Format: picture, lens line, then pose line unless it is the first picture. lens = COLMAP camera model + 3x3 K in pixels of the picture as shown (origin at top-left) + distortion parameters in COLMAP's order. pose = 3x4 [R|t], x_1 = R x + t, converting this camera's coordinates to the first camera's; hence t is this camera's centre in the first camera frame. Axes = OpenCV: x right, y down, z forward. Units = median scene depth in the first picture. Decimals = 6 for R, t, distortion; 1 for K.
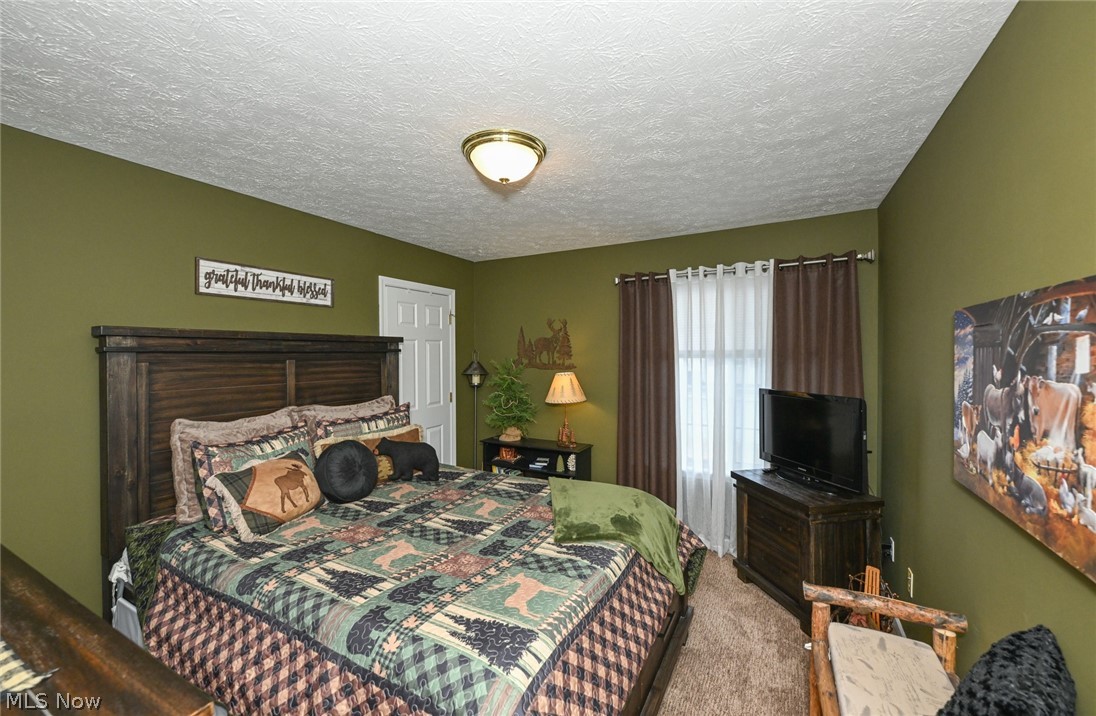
lens RADIAL K [[433.6, 0, 552.3], [0, 433.6, 353.7], [0, 0, 1]] dist [-0.007322, 0.000127]
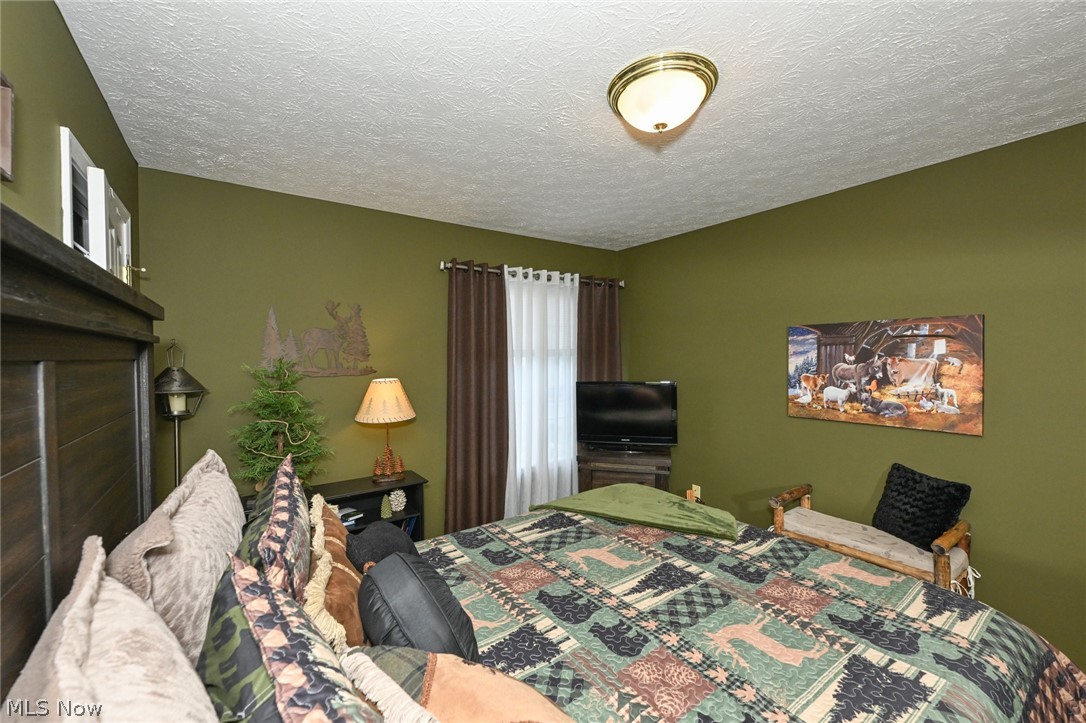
lens RADIAL K [[430.8, 0, 538.8], [0, 430.8, 362.5], [0, 0, 1]] dist [-0.003095, 0.000249]
pose [[0.453220, -0.014059, 0.891288, -0.748003], [0.009505, 0.999895, 0.010938, 0.016063], [-0.891348, 0.003515, 0.453306, 0.685139]]
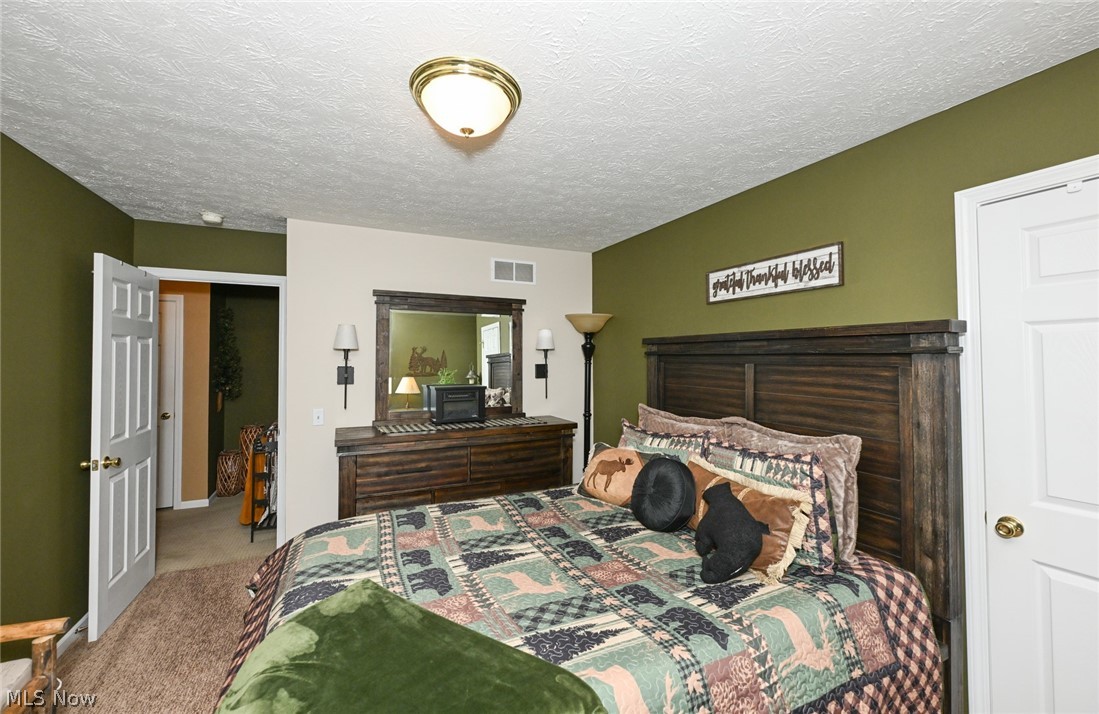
lens RADIAL K [[434.8, 0, 550.5], [0, 434.8, 352.3], [0, 0, 1]] dist [-0.007322, 0.000127]
pose [[-0.590555, -0.004628, -0.806984, 0.338669], [-0.000547, 0.999986, -0.005335, -0.003798], [0.806998, -0.002710, -0.590549, 1.276350]]
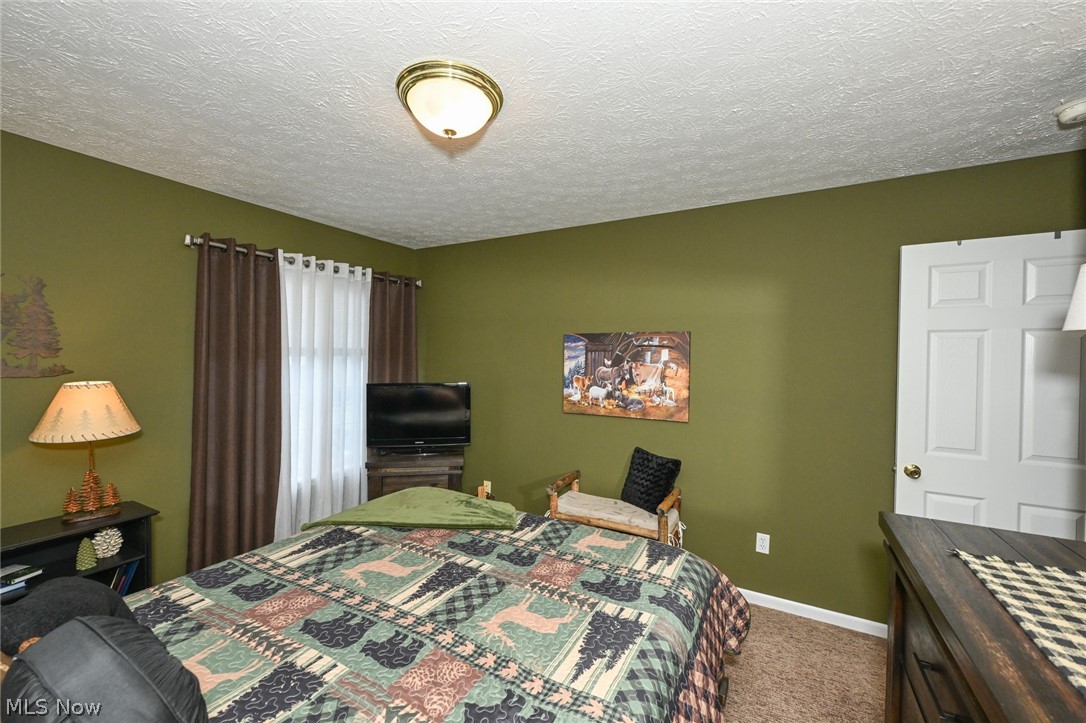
lens RADIAL K [[430.8, 0, 537.7], [0, 430.8, 362.6], [0, 0, 1]] dist [-0.003095, 0.000249]
pose [[0.023975, -0.009276, 0.999670, -0.740519], [-0.009273, 0.999912, 0.009501, 0.013908], [-0.999670, -0.009498, 0.023887, 0.661278]]
